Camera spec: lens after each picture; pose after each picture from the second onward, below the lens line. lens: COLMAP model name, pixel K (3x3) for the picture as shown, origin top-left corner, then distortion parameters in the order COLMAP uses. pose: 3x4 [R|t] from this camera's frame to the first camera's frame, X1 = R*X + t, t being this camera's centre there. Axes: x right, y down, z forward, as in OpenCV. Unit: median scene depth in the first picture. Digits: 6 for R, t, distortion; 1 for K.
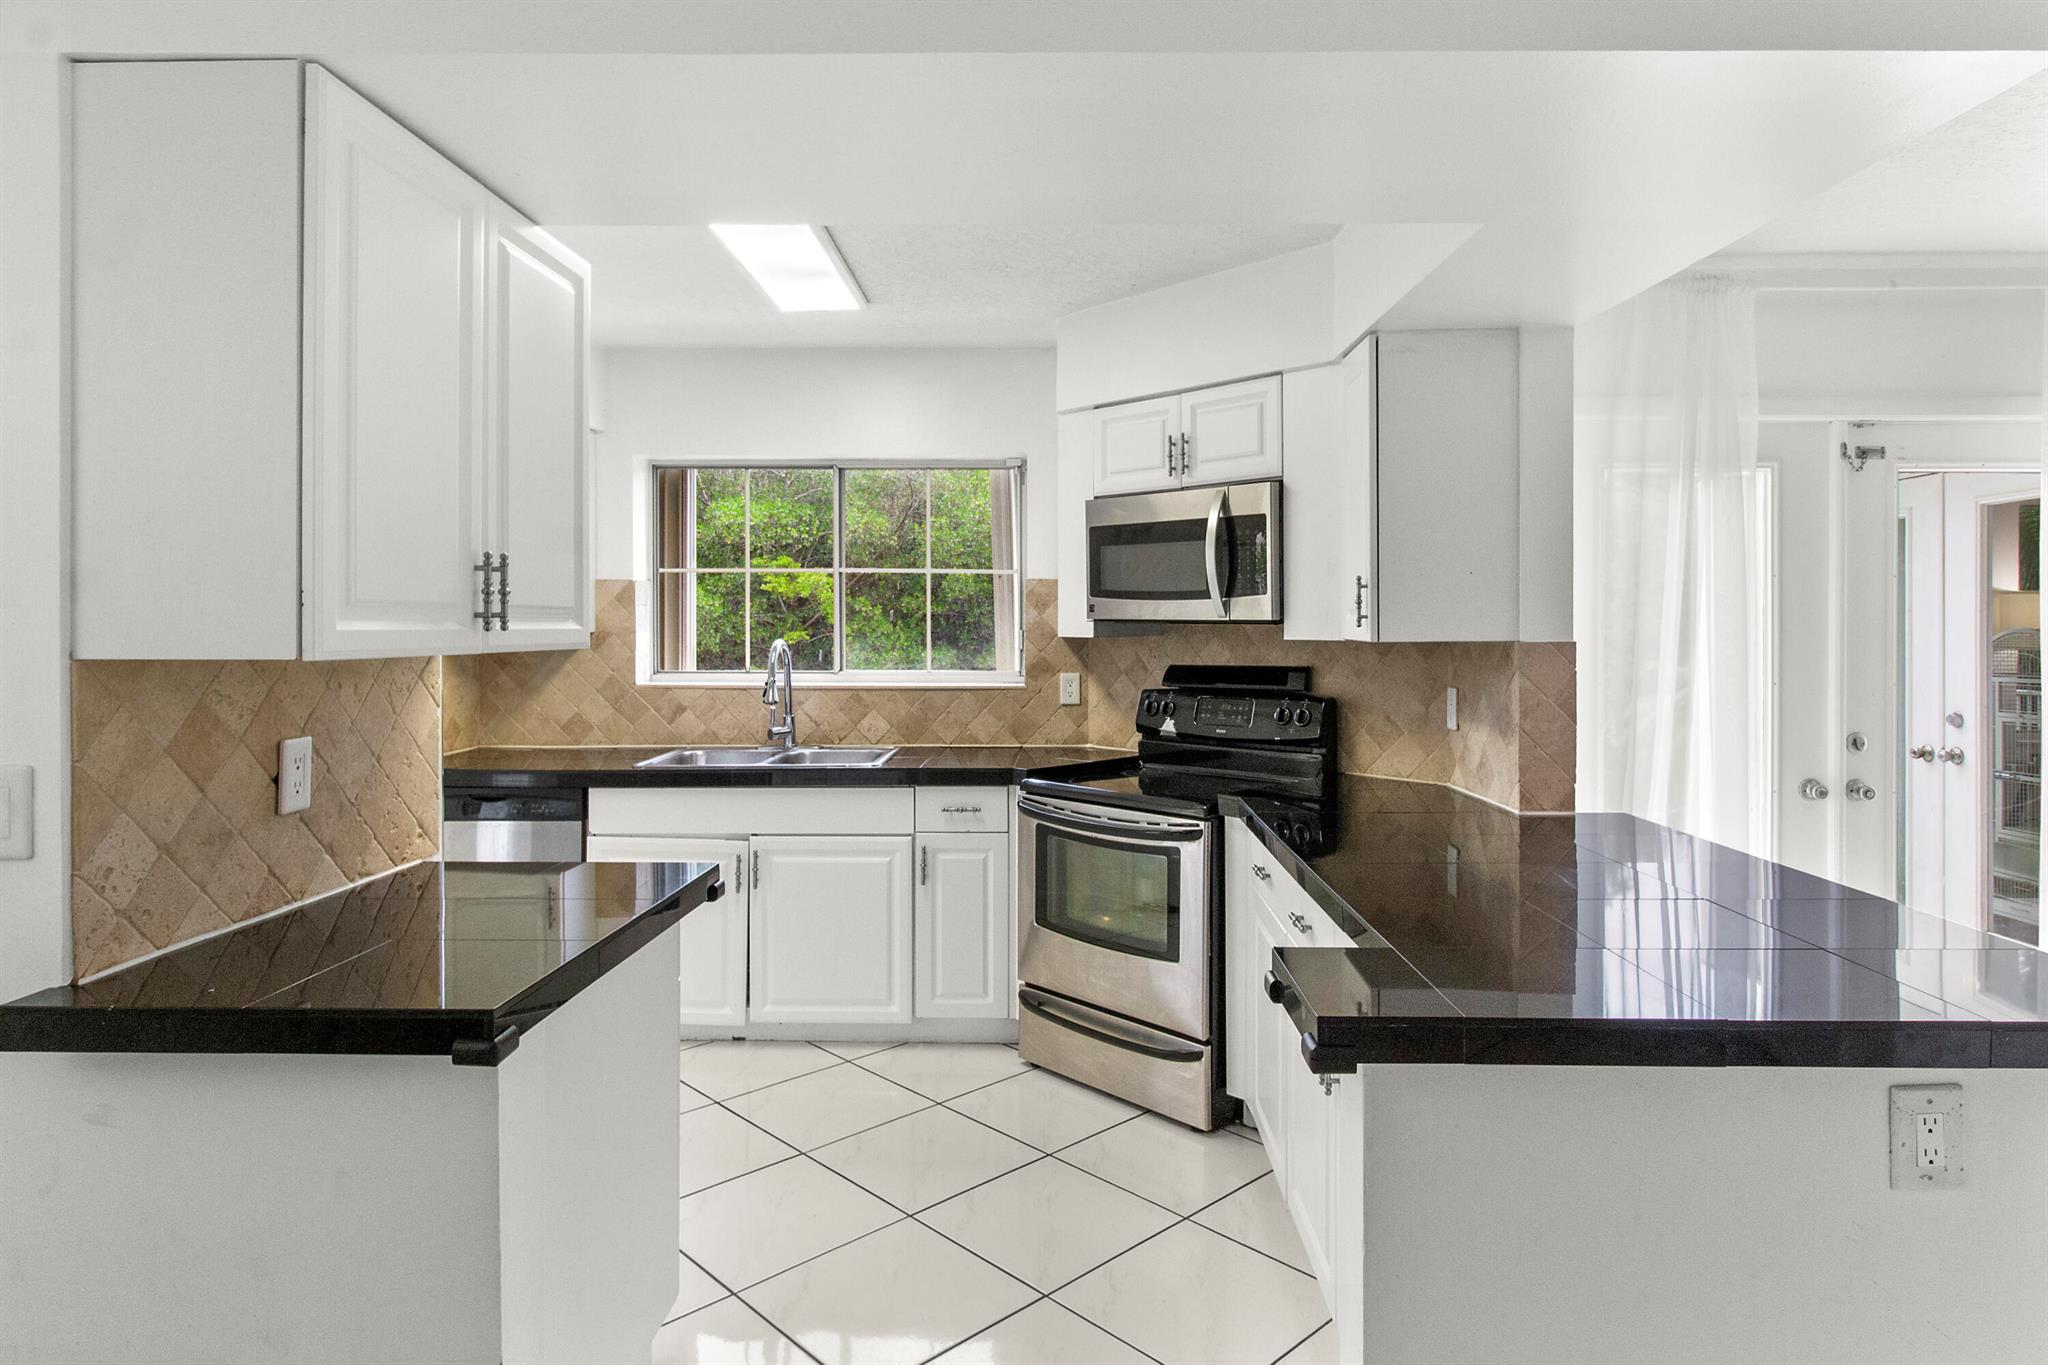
lens RADIAL K [[1177.0, 0, 1037.0], [0, 1177.0, 625.2], [0, 0, 1]] dist [-0.000011, -0.001359]
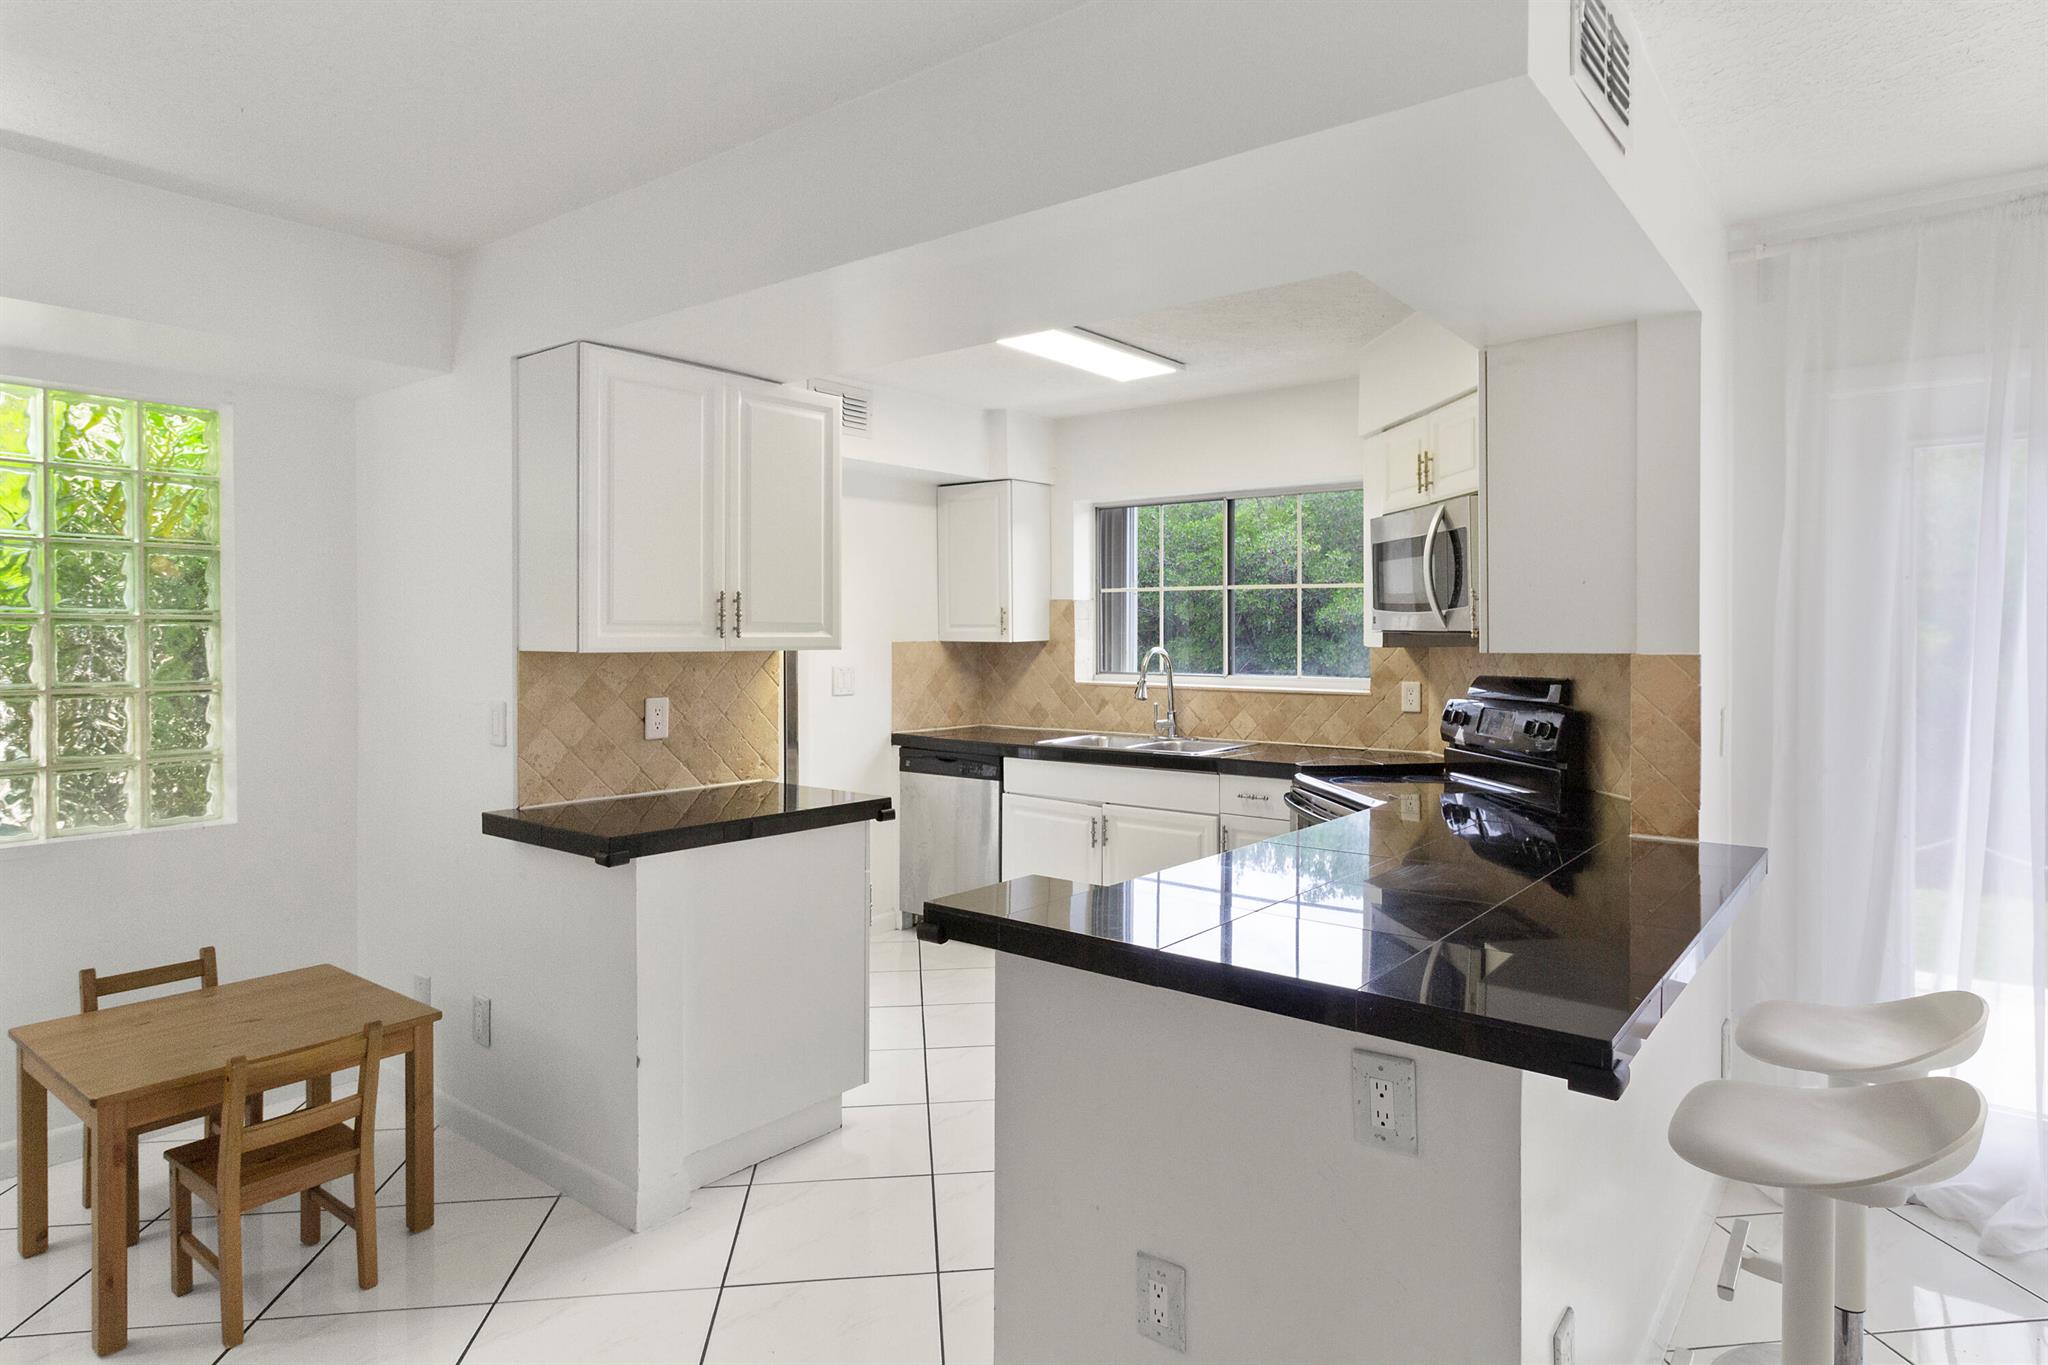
lens RADIAL K [[1150.1, 0, 1024.5], [0, 1150.1, 639.6], [0, 0, 1]] dist [-0.000159, 0.000306]
pose [[0.793462, 0.004227, -0.608605, 0.464011], [-0.002356, 0.999990, 0.003874, 0.000092], [0.608615, -0.001640, 0.793464, -0.022837]]
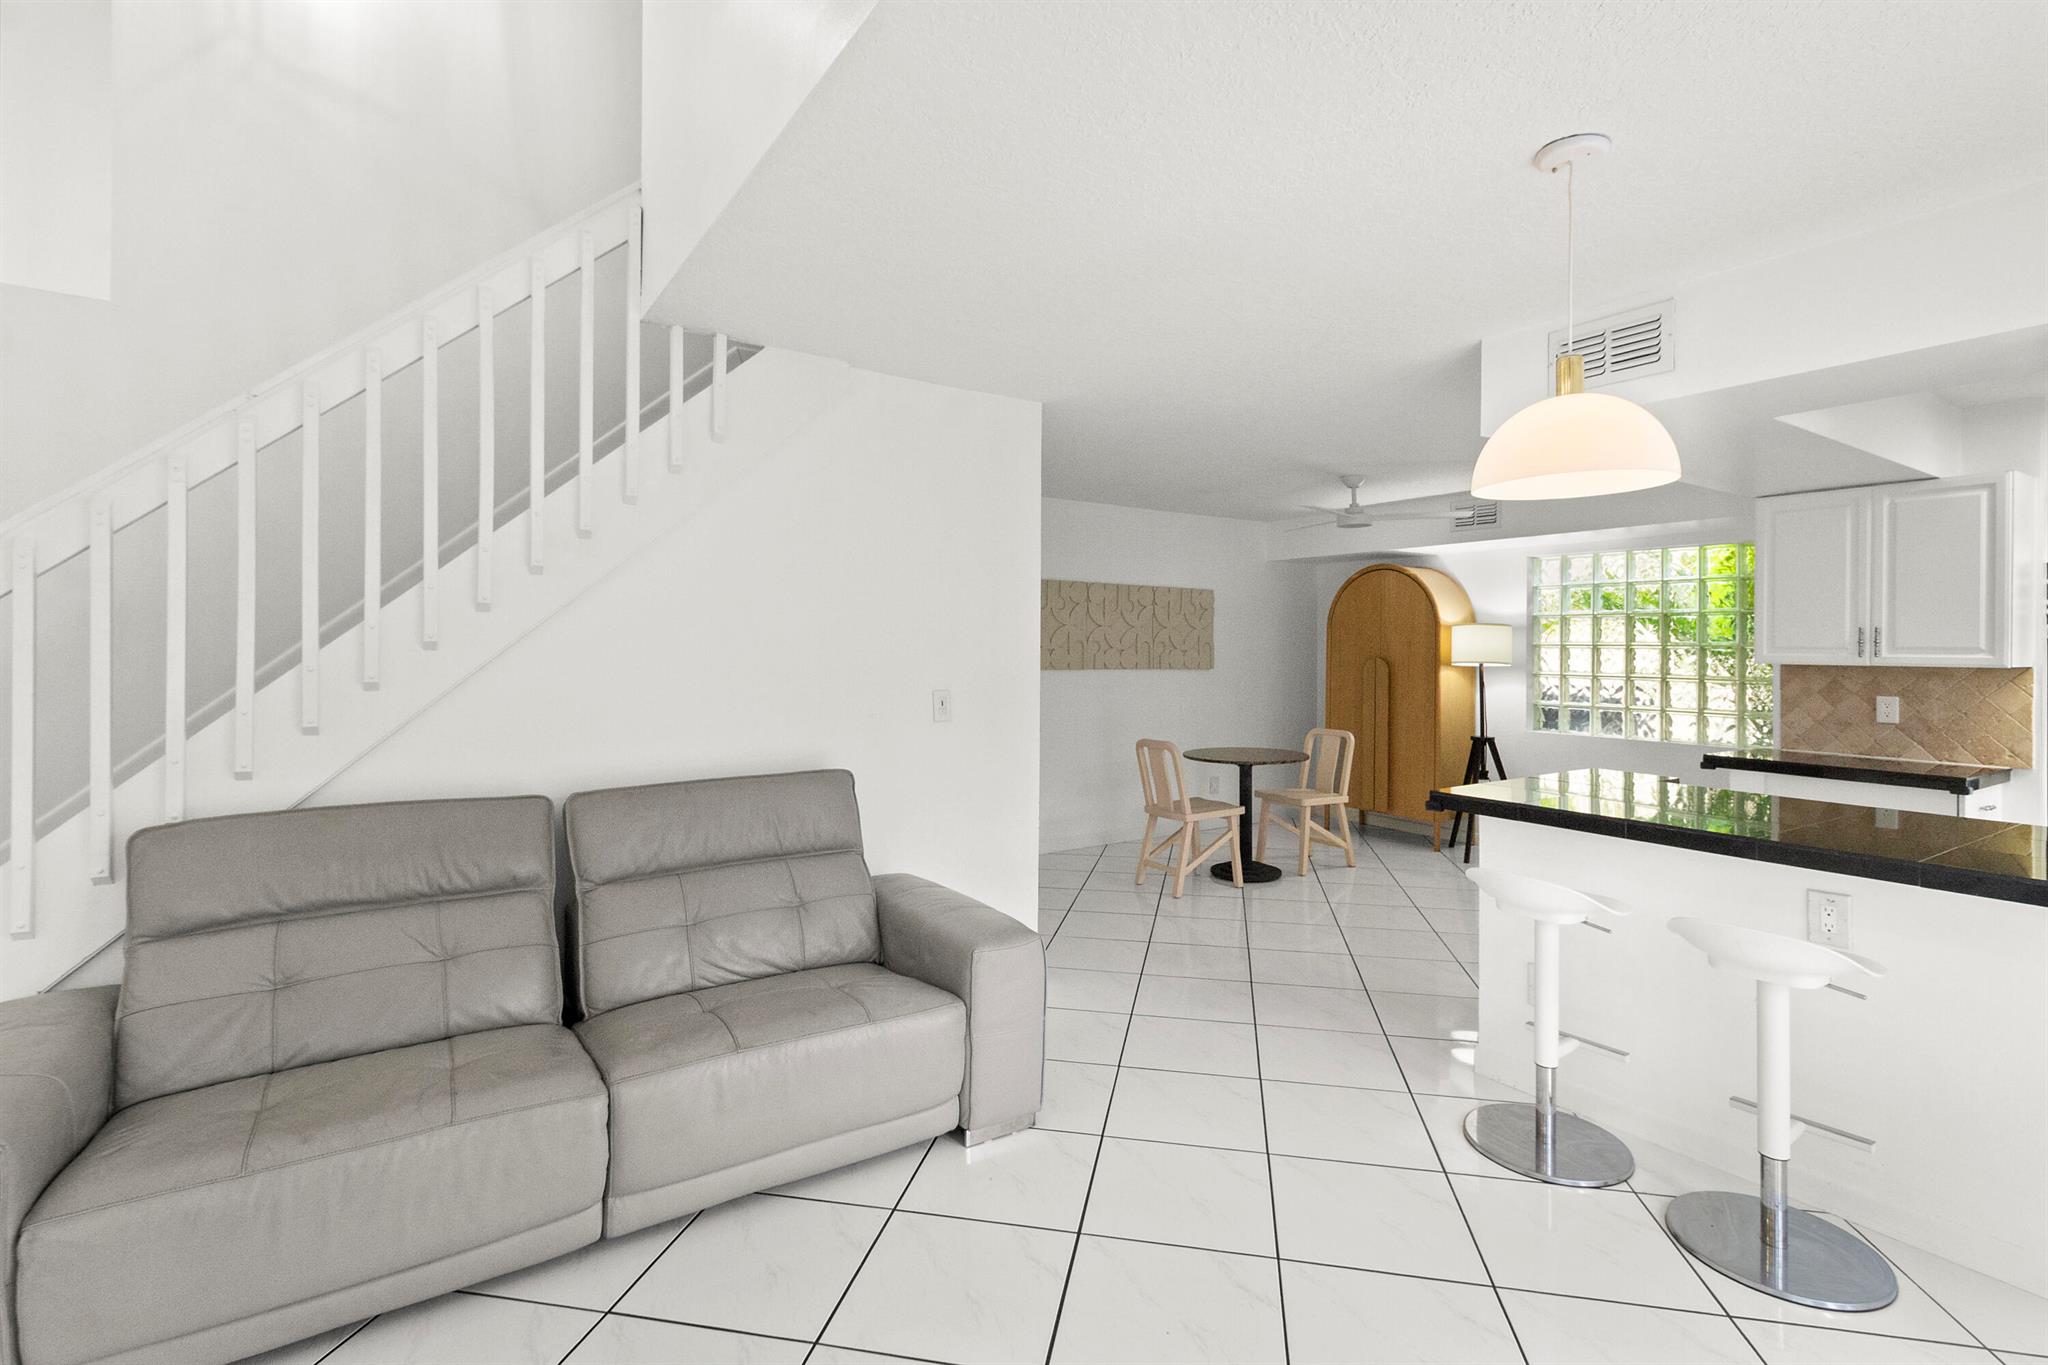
lens RADIAL K [[960.7, 0, 1031.3], [0, 960.7, 646.1], [0, 0, 1]] dist [0.000035, 0.000069]
pose [[-0.819580, -0.007627, -0.572913, 1.212406], [-0.006557, 0.999971, -0.003933, 0.000695], [0.572927, 0.000533, -0.819606, 0.899919]]
